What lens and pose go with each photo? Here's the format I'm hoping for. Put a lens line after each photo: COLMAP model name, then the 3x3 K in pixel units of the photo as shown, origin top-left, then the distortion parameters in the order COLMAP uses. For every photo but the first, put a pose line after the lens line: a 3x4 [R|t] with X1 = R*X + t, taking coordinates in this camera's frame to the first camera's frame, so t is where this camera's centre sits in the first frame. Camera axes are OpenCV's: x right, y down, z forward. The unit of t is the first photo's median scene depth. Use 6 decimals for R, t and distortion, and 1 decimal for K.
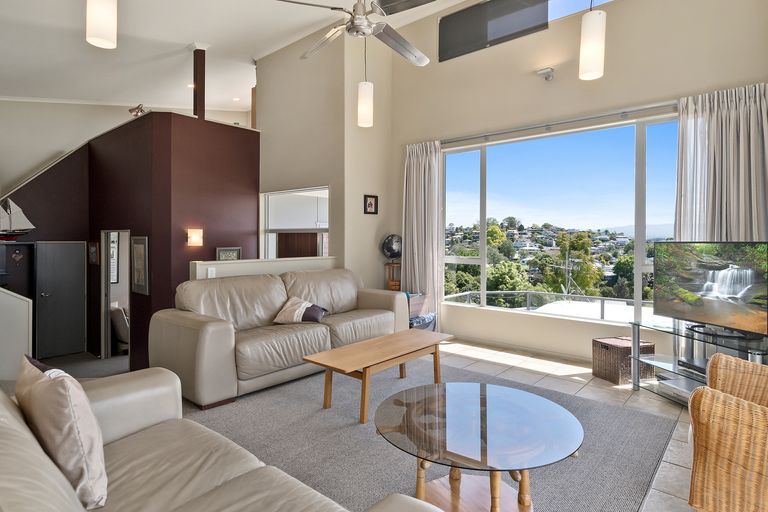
lens RADIAL K [[415.0, 0, 387.1], [0, 415.0, 255.7], [0, 0, 1]] dist [-0.000118, -0.001607]
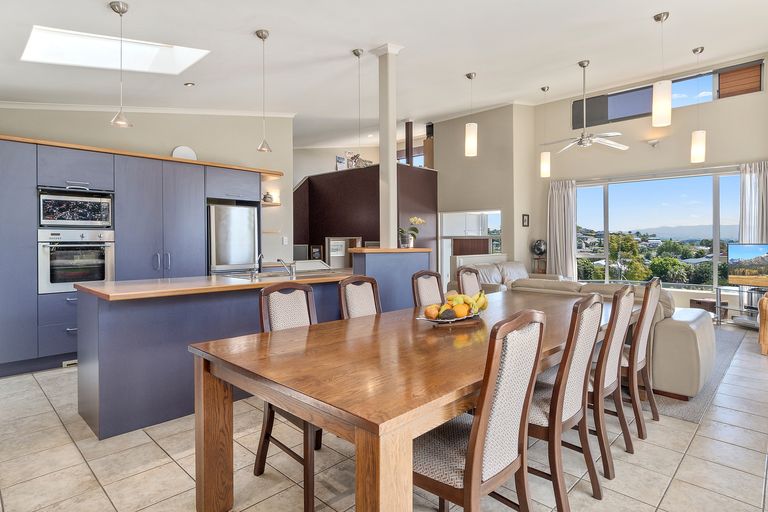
lens RADIAL K [[415.0, 0, 378.5], [0, 415.0, 251.1], [0, 0, 1]] dist [-0.000118, -0.001607]
pose [[0.997616, -0.002869, -0.068948, -0.480925], [0.001670, 0.999847, -0.017434, 0.017663], [0.068988, 0.017277, 0.997468, -0.580948]]
